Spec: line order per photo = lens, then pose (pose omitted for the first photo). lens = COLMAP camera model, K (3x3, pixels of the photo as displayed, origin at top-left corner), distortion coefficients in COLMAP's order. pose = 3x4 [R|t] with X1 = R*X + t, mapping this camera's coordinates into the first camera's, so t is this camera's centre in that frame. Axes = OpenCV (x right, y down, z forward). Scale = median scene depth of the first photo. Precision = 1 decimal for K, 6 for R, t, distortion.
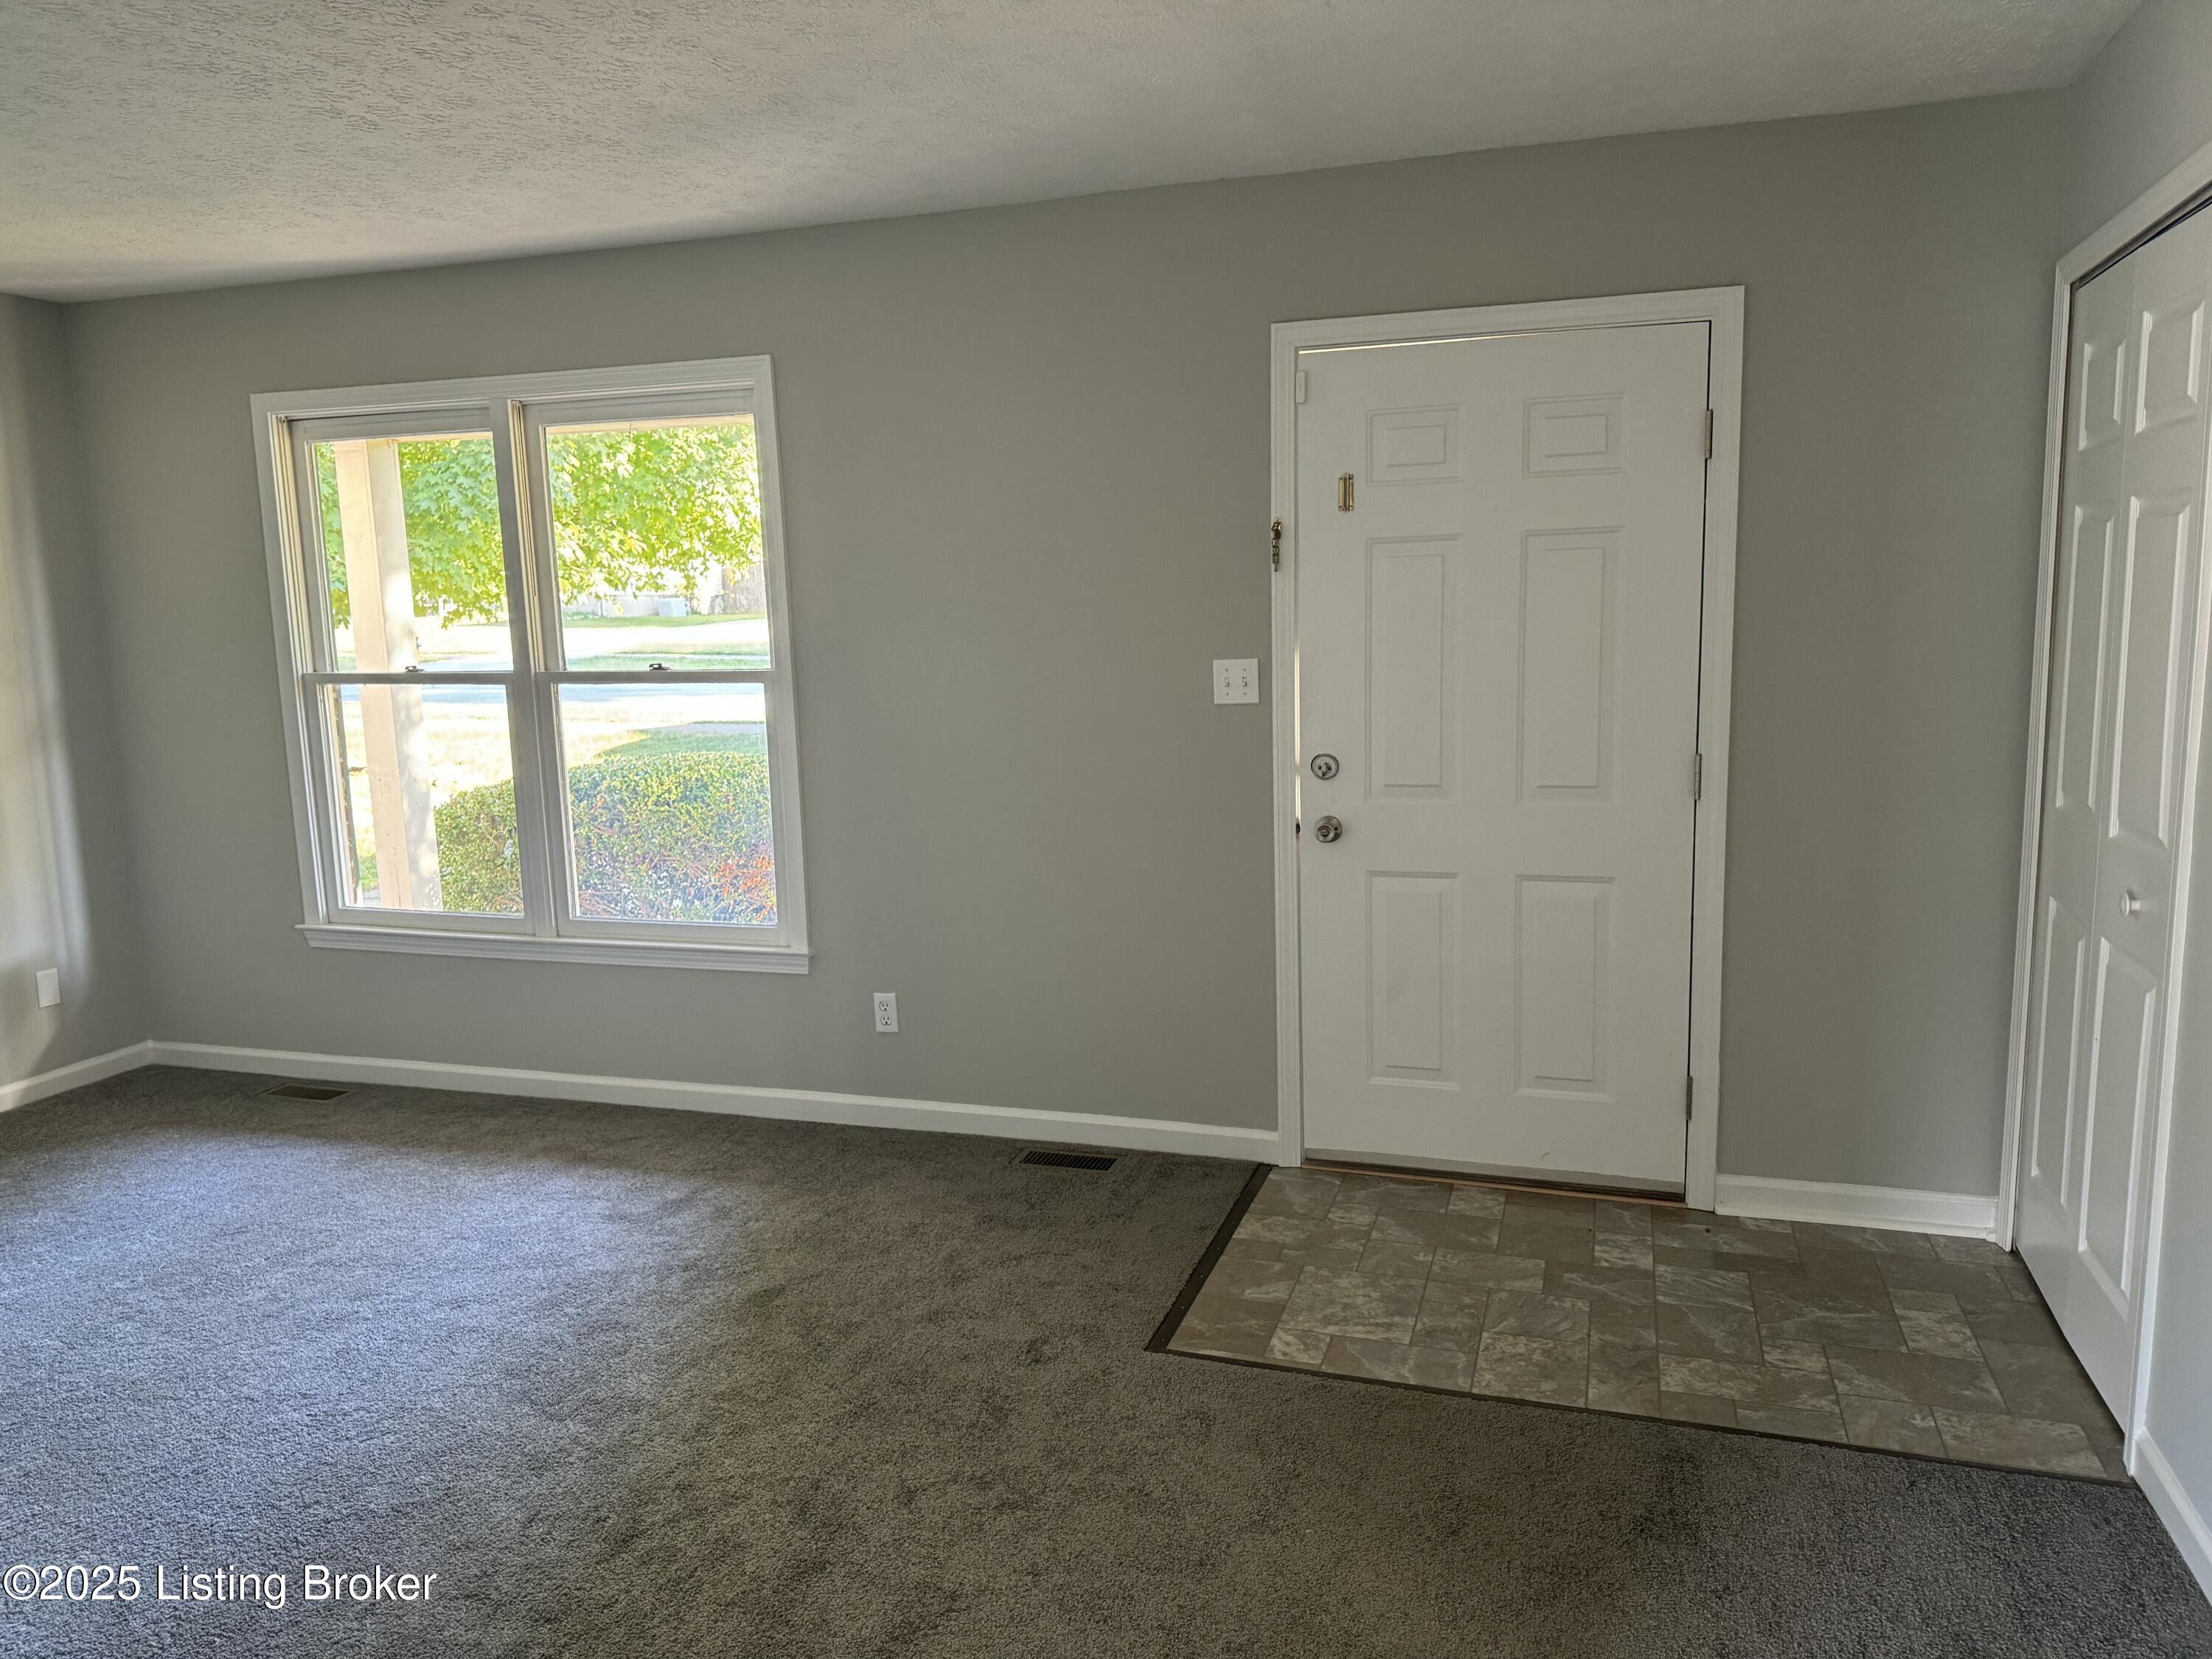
lens RADIAL K [[1575.8, 0, 1106.0], [0, 1575.8, 829.5], [0, 0, 1]] dist [0.059856, -0.067280]
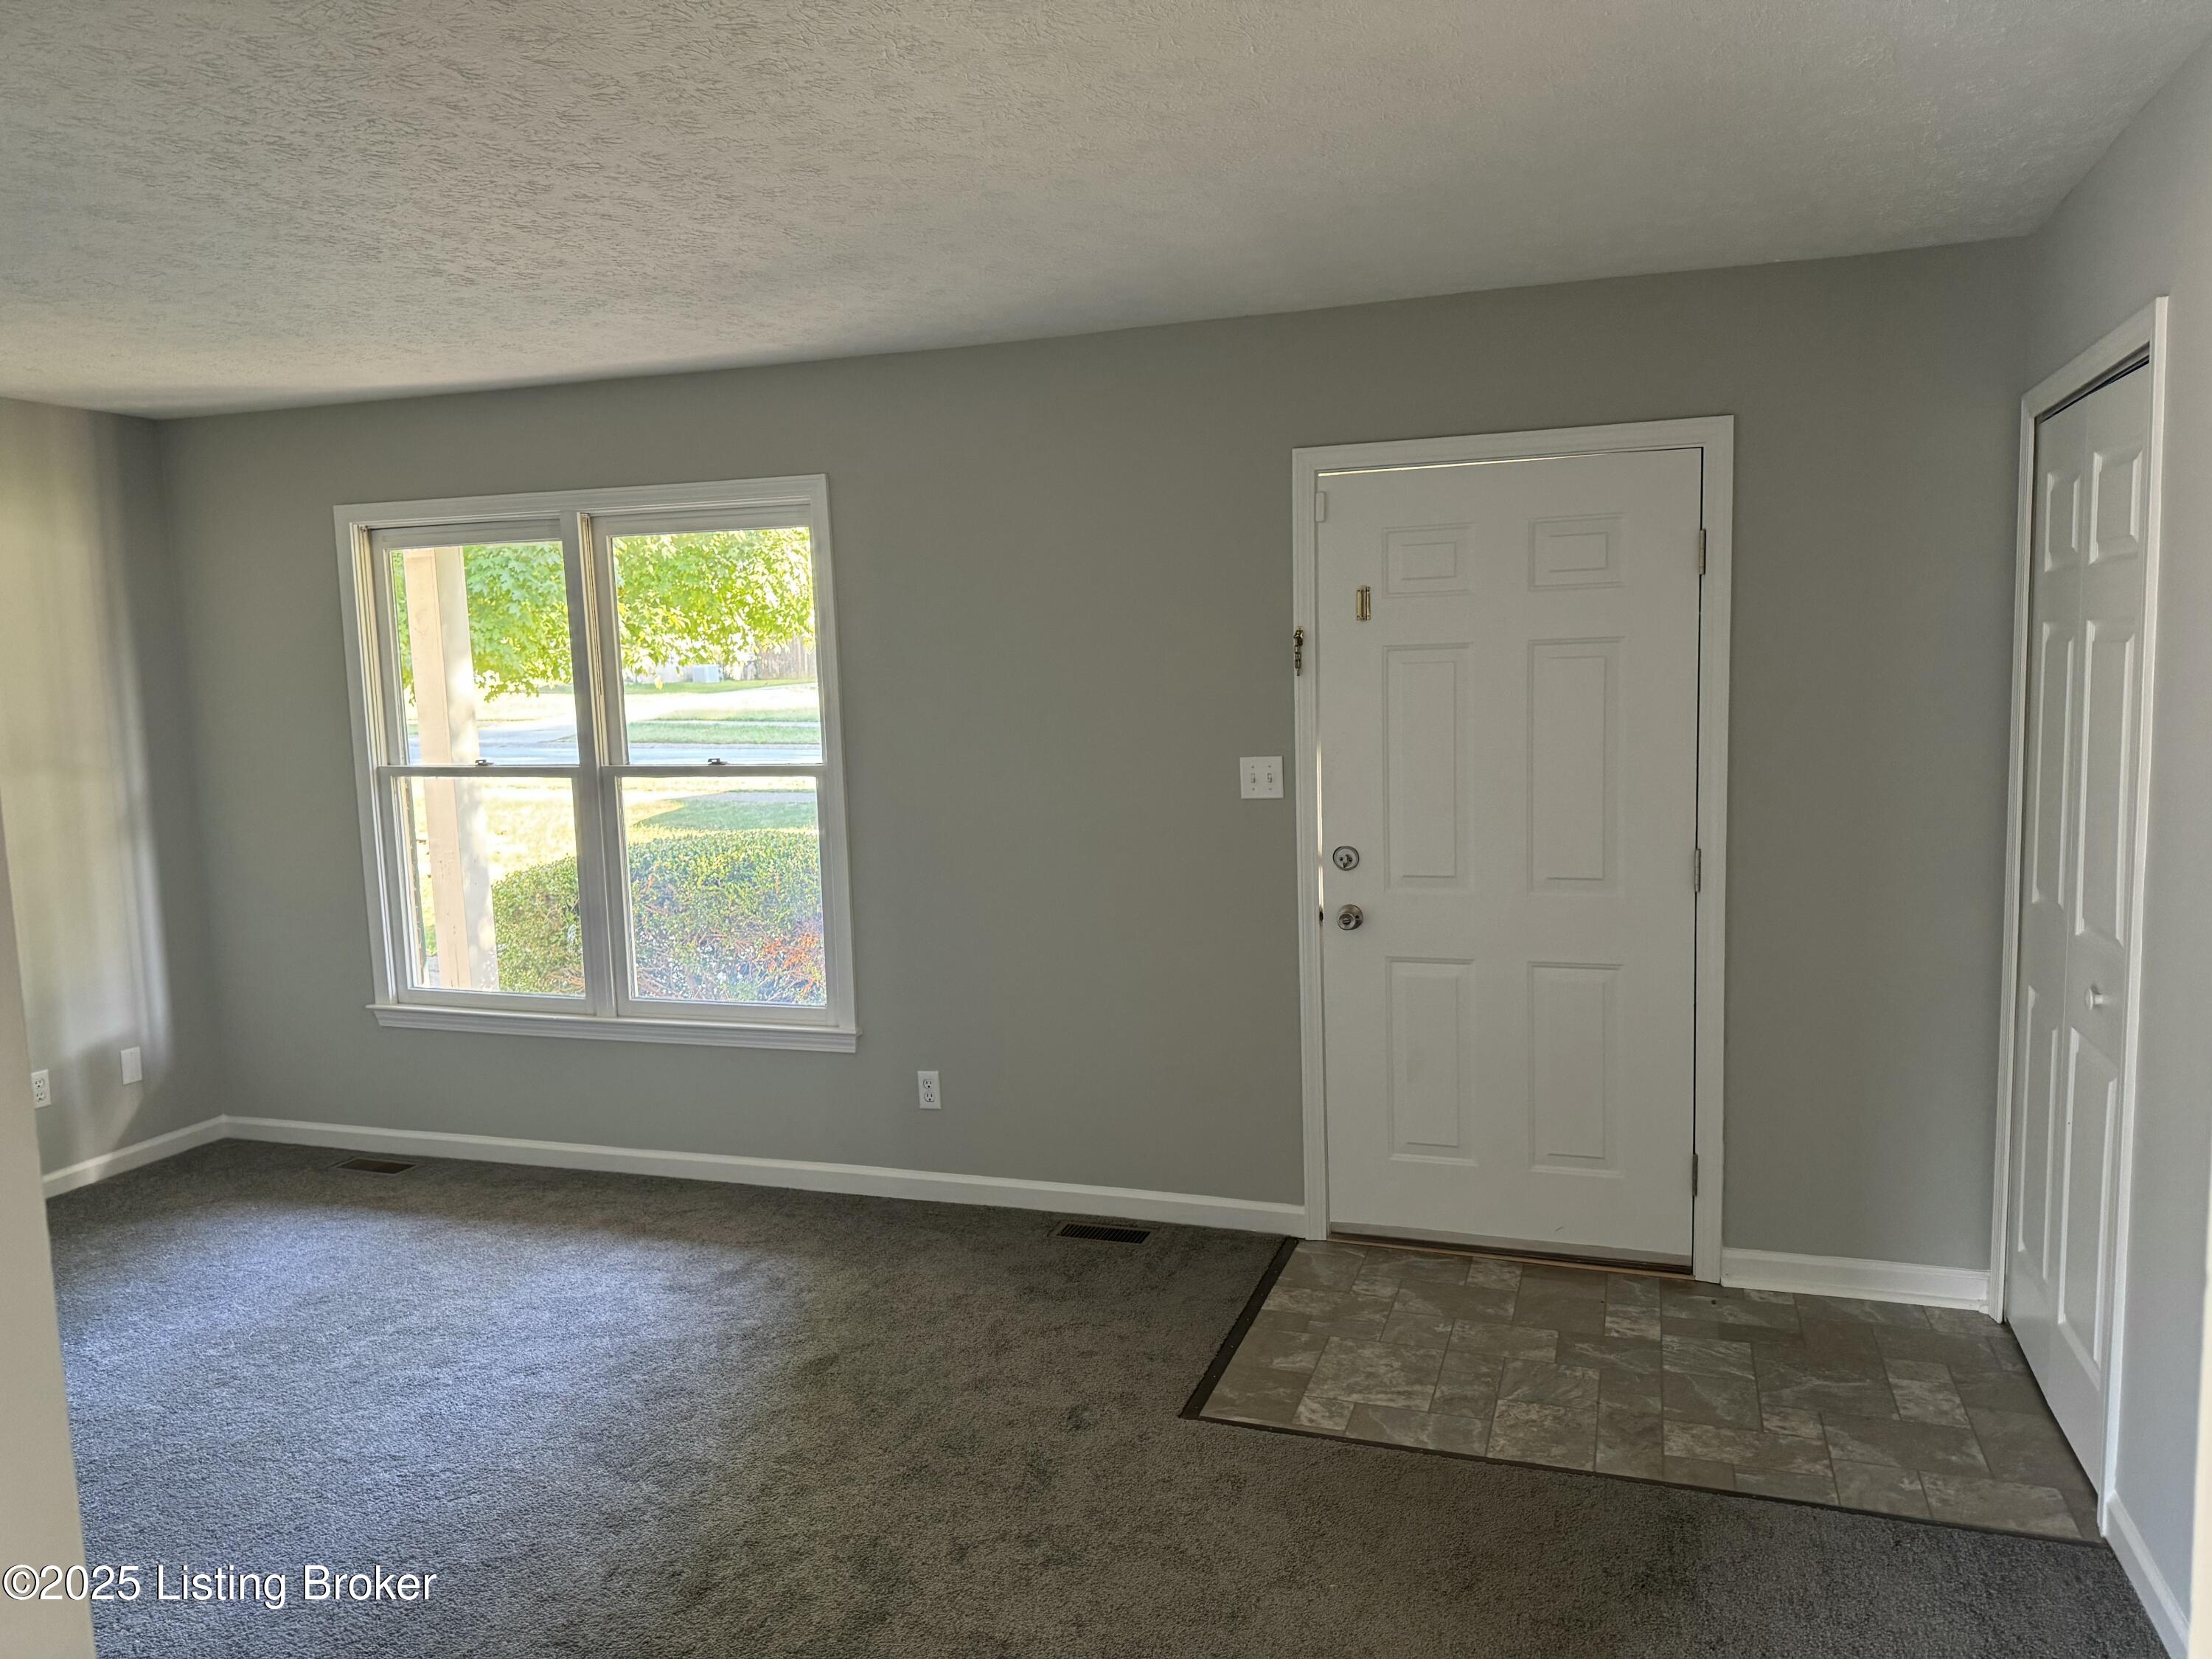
lens RADIAL K [[1612.9, 0, 1112.3], [0, 1612.9, 819.0], [0, 0, 1]] dist [0.054456, -0.063021]
pose [[0.999918, -0.002644, -0.012526, -0.005338], [0.002173, 0.999295, -0.037474, -0.029946], [0.012616, 0.037444, 0.999219, -0.098917]]
